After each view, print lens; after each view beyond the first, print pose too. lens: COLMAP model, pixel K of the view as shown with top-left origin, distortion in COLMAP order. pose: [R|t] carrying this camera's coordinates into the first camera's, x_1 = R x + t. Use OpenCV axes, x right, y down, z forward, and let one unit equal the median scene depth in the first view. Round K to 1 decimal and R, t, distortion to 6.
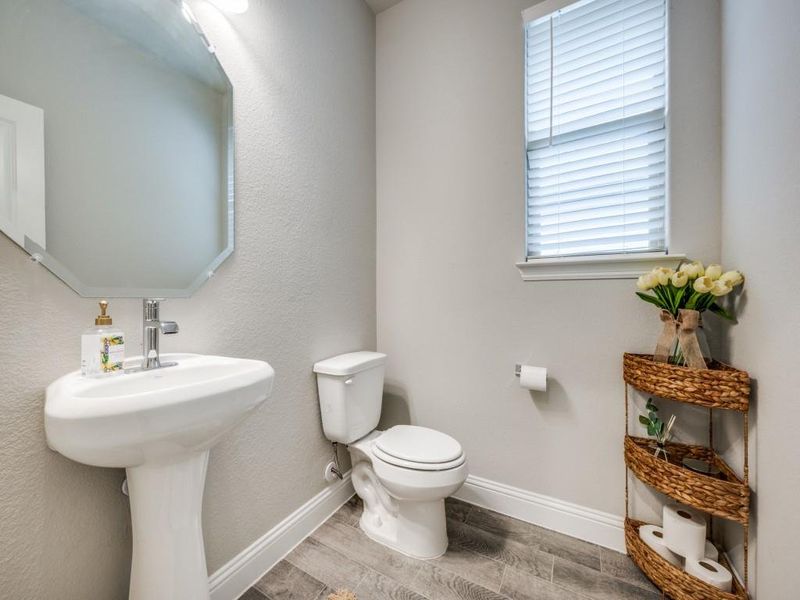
lens RADIAL K [[322.0, 0, 400.0], [0, 322.0, 300.0], [0, 0, 1]] dist [-0.001980, -0.000236]
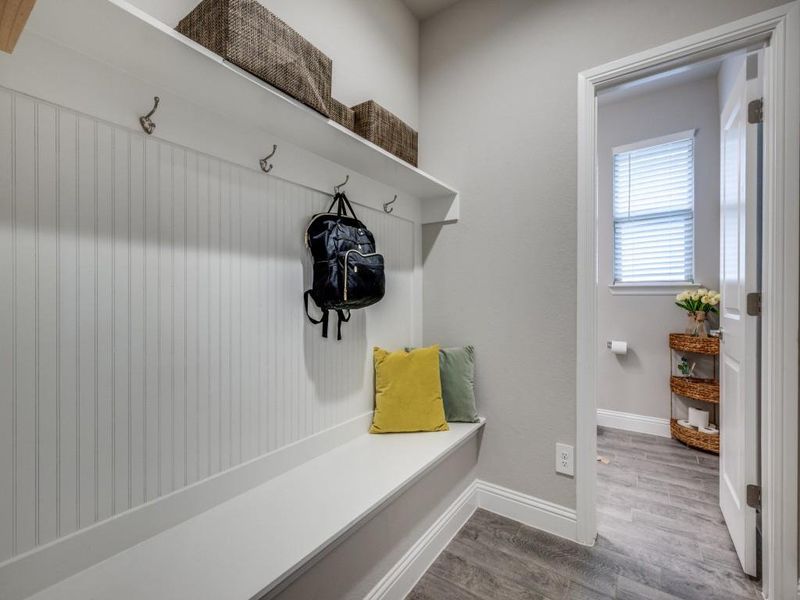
lens RADIAL K [[345.6, 0, 400.0], [0, 345.6, 300.0], [0, 0, 1]] dist [0.001071, 0.000200]
pose [[0.994503, 0.005491, -0.104568, -0.739062], [-0.006157, 0.999963, -0.006050, -0.015575], [0.104531, 0.006661, 0.994499, -1.305901]]
